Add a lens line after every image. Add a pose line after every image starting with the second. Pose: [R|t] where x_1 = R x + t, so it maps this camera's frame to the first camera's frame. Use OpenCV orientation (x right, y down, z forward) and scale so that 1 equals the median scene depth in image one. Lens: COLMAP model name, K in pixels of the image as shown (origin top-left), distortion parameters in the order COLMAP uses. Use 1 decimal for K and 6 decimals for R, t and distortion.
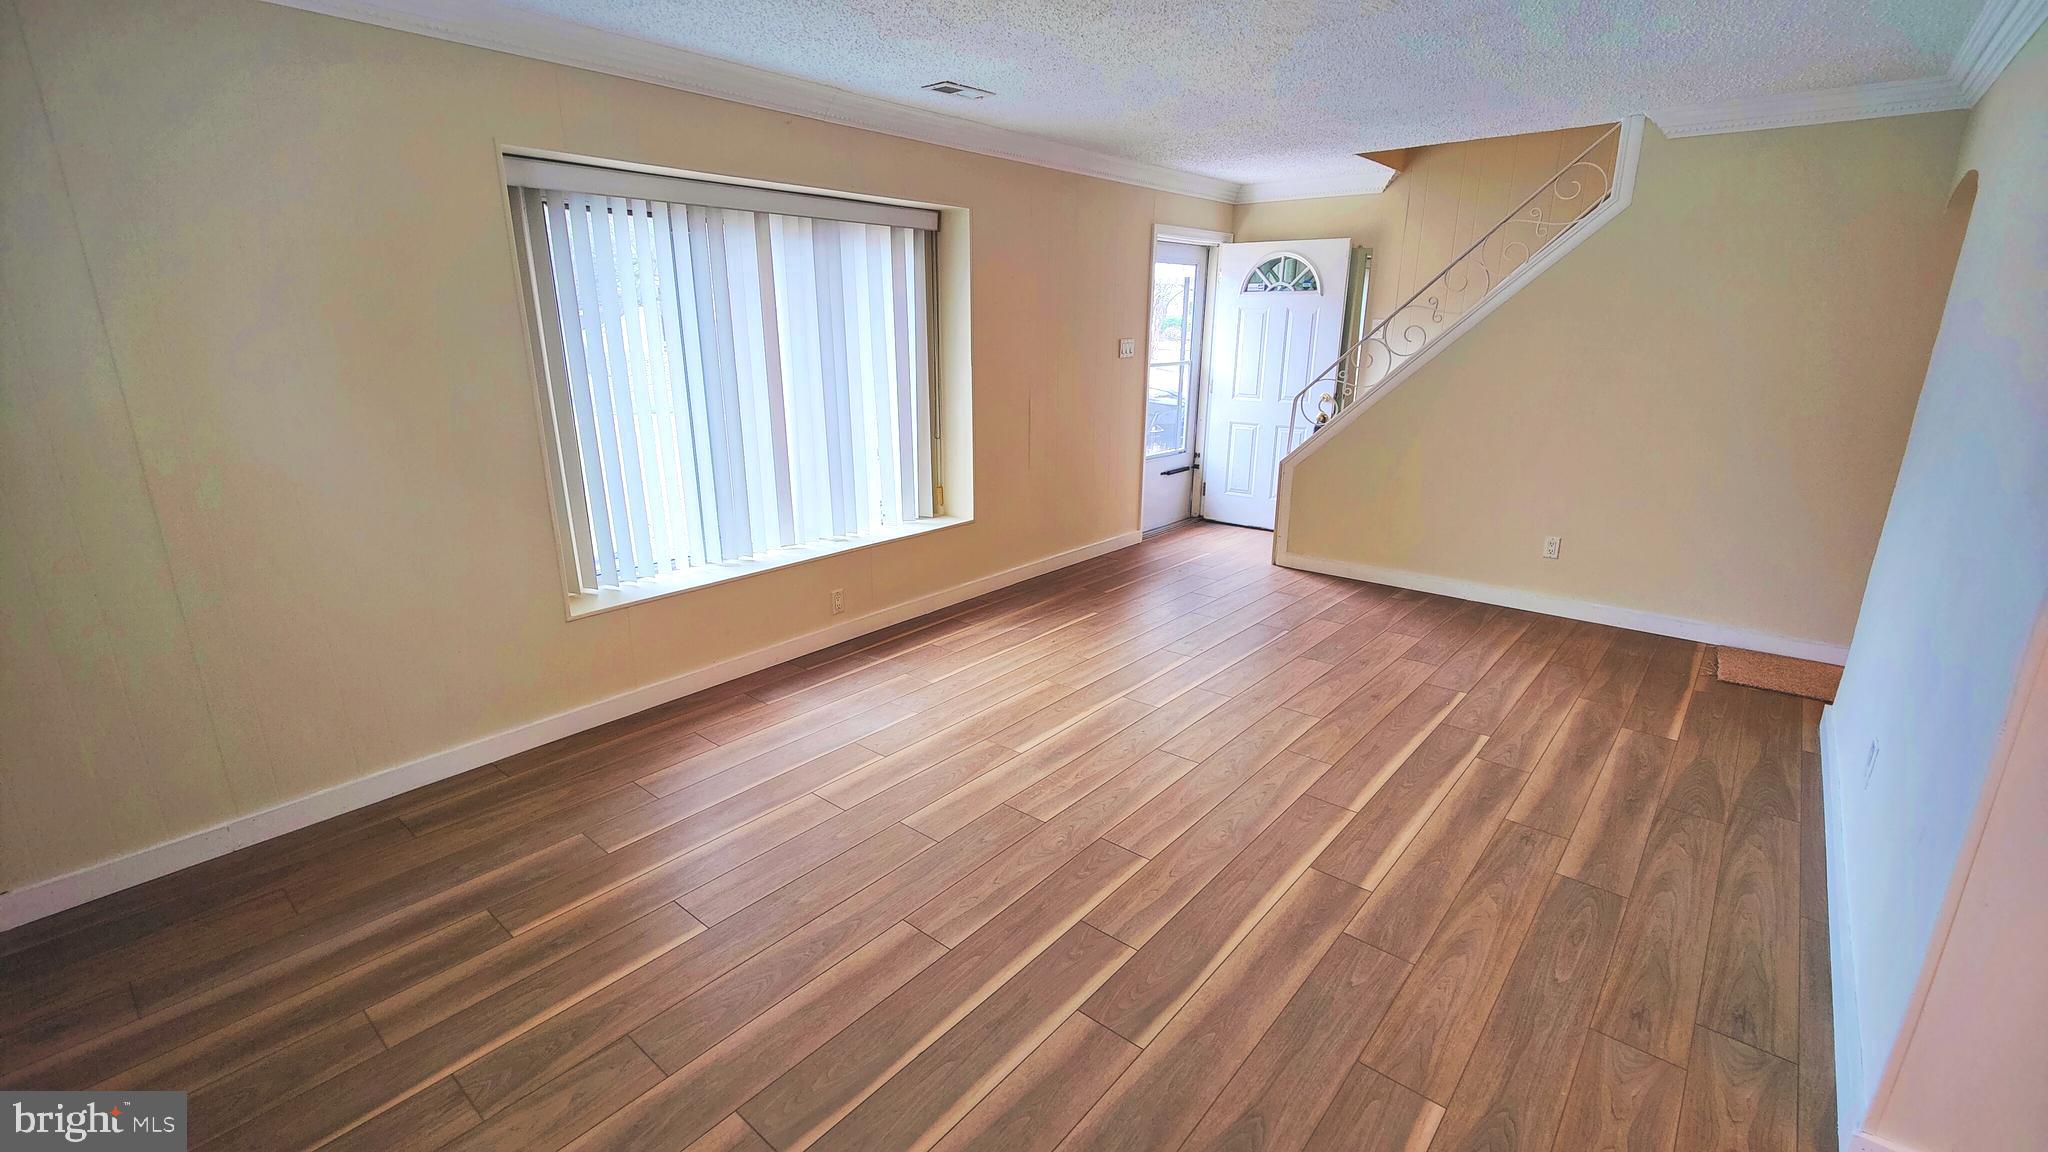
lens RADIAL K [[879.1, 0, 1021.8], [0, 879.1, 585.6], [0, 0, 1]] dist [-0.003094, -0.000715]
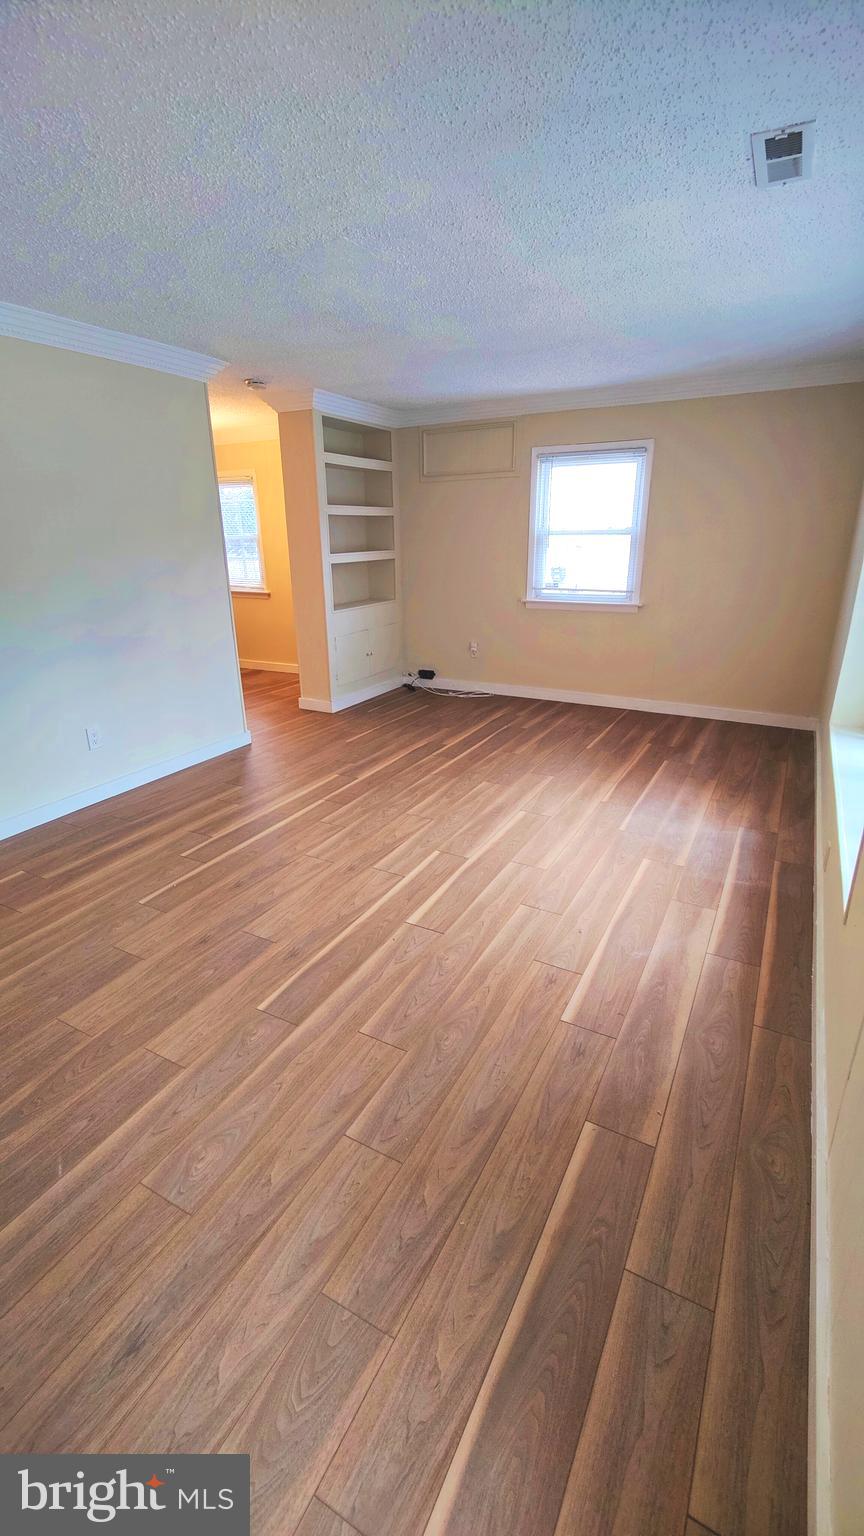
lens RADIAL K [[659.3, 0, 434.7], [0, 659.3, 773.2], [0, 0, 1]] dist [-0.003094, -0.000715]
pose [[-0.978609, 0.081903, -0.188724, 0.389840], [-0.047108, 0.803757, 0.593090, -0.582467], [0.200264, 0.589293, -0.782705, 2.005942]]
